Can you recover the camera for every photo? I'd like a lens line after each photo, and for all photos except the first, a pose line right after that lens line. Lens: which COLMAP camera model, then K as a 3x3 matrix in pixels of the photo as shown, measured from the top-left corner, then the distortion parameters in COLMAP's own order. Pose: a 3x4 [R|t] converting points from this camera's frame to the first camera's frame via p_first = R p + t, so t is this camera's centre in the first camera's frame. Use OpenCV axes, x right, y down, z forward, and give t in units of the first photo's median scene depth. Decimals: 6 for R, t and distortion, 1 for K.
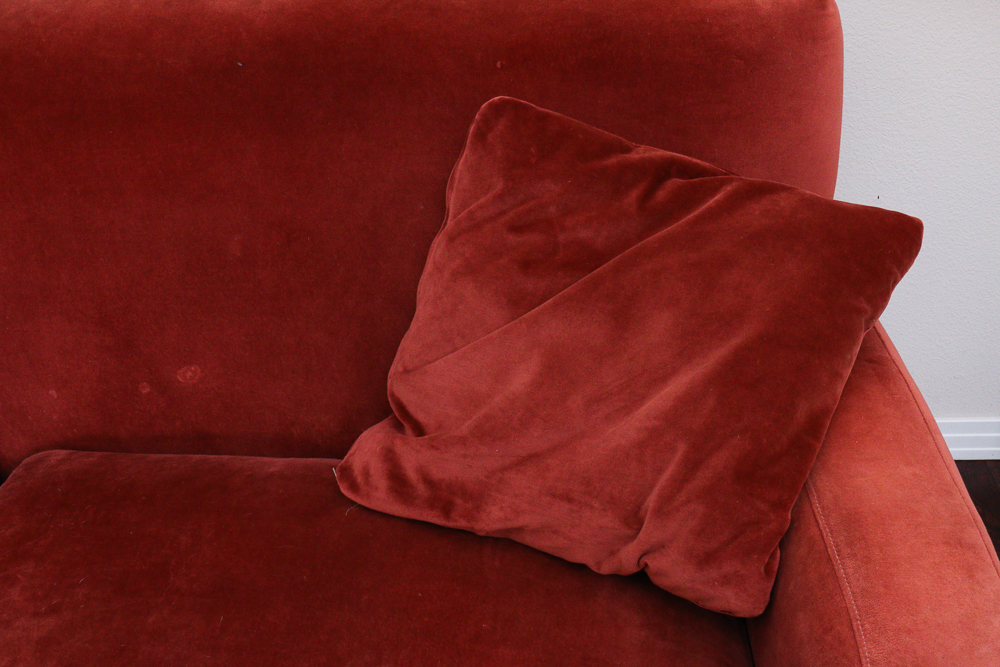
lens RADIAL K [[1073.7, 0, 500.0], [0, 1073.7, 333.5], [0, 0, 1]] dist [-0.126103, 0.108260]
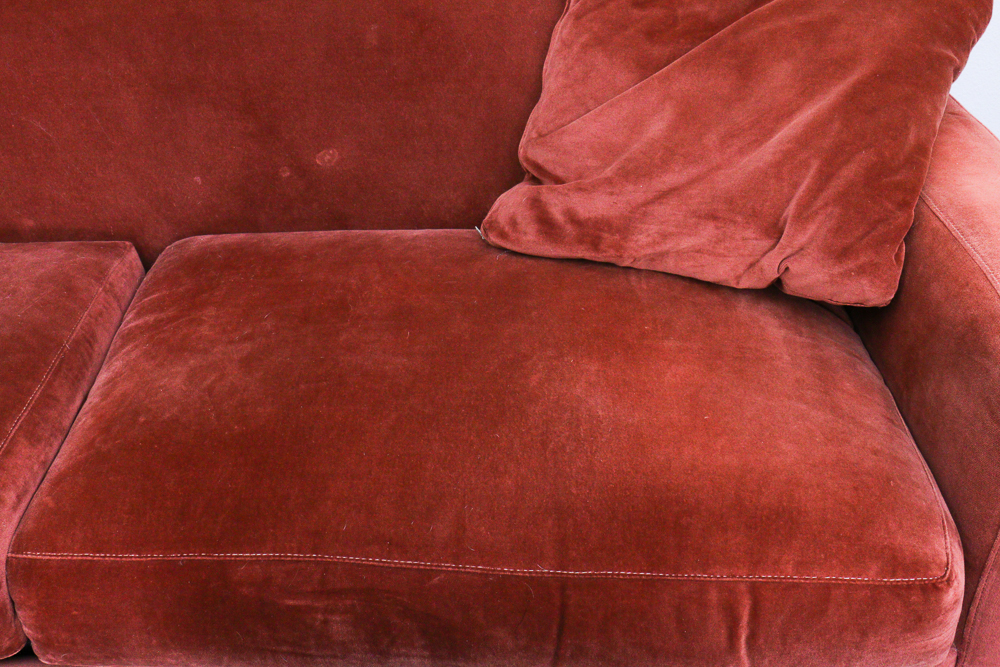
lens RADIAL K [[1063.2, 0, 502.1], [0, 1063.2, 328.3], [0, 0, 1]] dist [-0.131184, 0.127198]
pose [[0.998344, -0.027143, 0.050711, -0.206285], [0.025223, 0.998954, 0.038128, 0.208957], [-0.051692, -0.036786, 0.997985, -0.108935]]
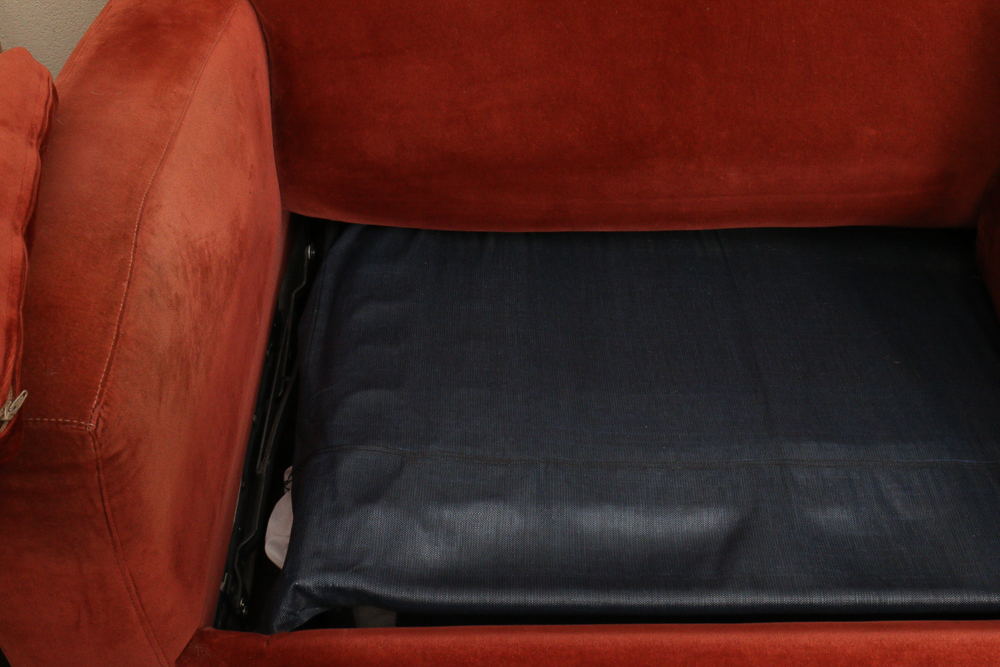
lens RADIAL K [[1073.7, 0, 500.0], [0, 1073.7, 333.5], [0, 0, 1]] dist [-0.126103, 0.108260]
pose [[0.998937, 0.010204, 0.044963, -1.188603], [-0.017306, 0.986881, 0.160522, 0.153494], [-0.042735, -0.161129, 0.986008, 0.027202]]
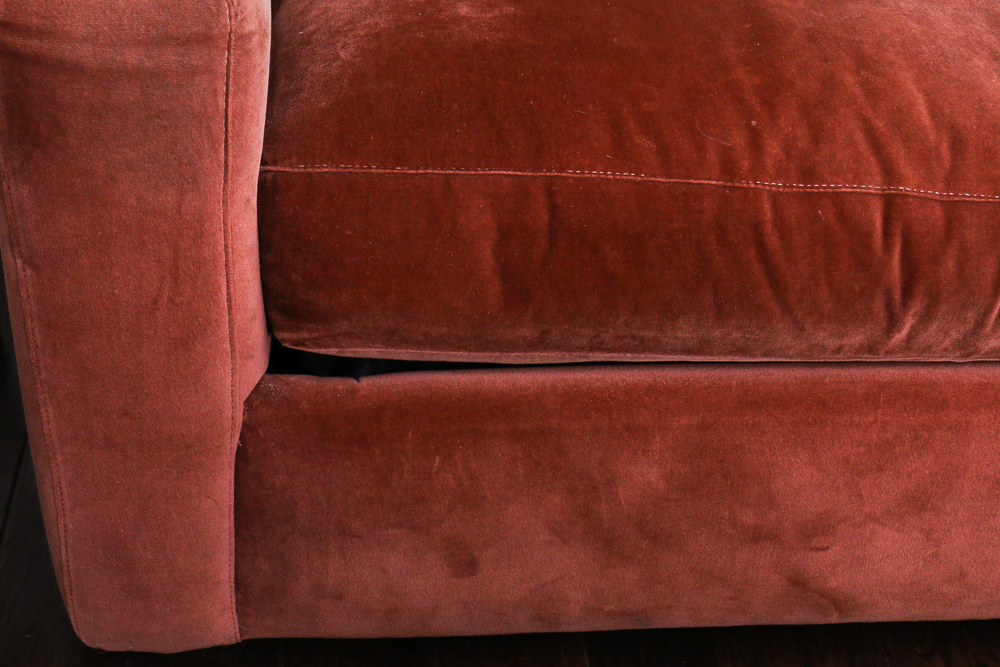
lens RADIAL K [[1531.3, 0, 465.6], [0, 1531.3, 332.2], [0, 0, 1]] dist [-0.057801, 0.032762]
pose [[0.993619, -0.000831, 0.112787, -1.387013], [-0.003162, 0.999374, 0.035227, 0.488973], [-0.112746, -0.035359, 0.992995, -0.164102]]
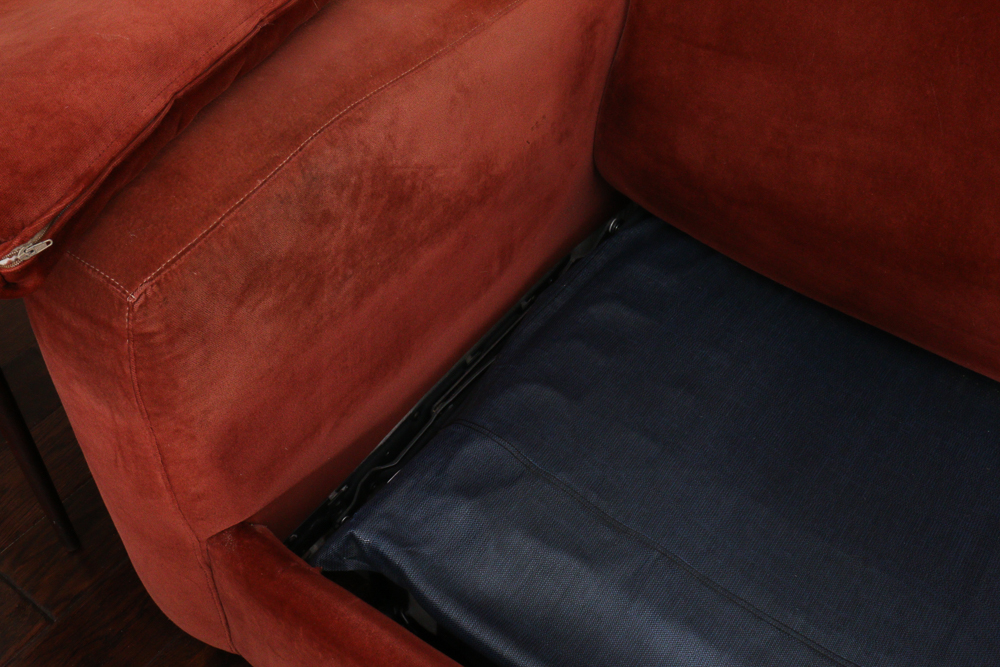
lens RADIAL K [[1073.7, 0, 500.0], [0, 1073.7, 333.5], [0, 0, 1]] dist [-0.126103, 0.108260]
pose [[0.820272, 0.442434, -0.362498, -0.959186], [-0.349049, 0.889281, 0.295541, 0.057213], [0.453120, -0.115895, 0.883884, 0.195646]]
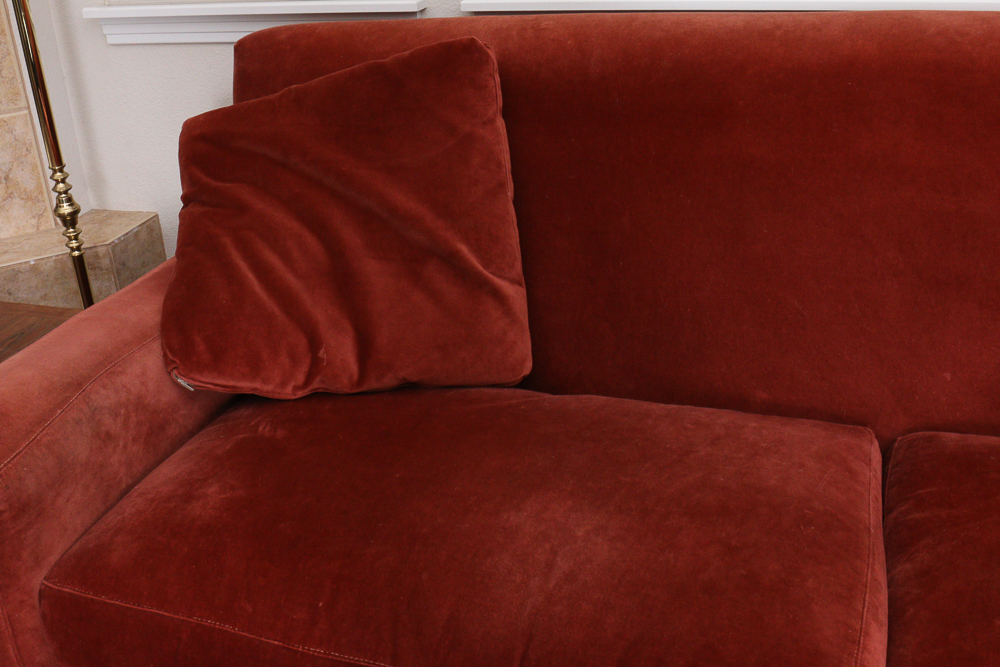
lens RADIAL K [[1073.7, 0, 500.0], [0, 1073.7, 333.5], [0, 0, 1]] dist [-0.126103, 0.108260]
pose [[0.962905, 0.097802, -0.251492, -0.710932], [-0.130548, 0.984517, -0.116972, 0.235812], [0.236158, 0.145465, 0.960765, -0.158138]]
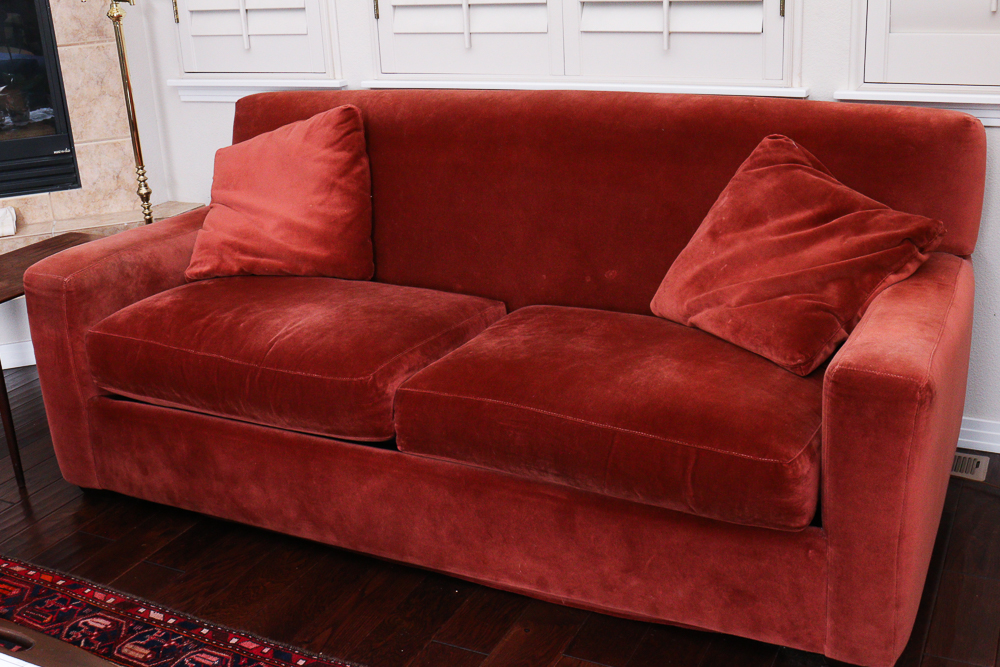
lens RADIAL K [[1112.1, 0, 526.9], [0, 1112.1, 334.8], [0, 0, 1]] dist [-0.113025, 0.031196]
pose [[0.913923, 0.132044, -0.383809, 0.454071], [-0.212546, 0.961280, -0.175399, 0.652523], [0.345788, 0.241879, 0.906601, -1.101443]]
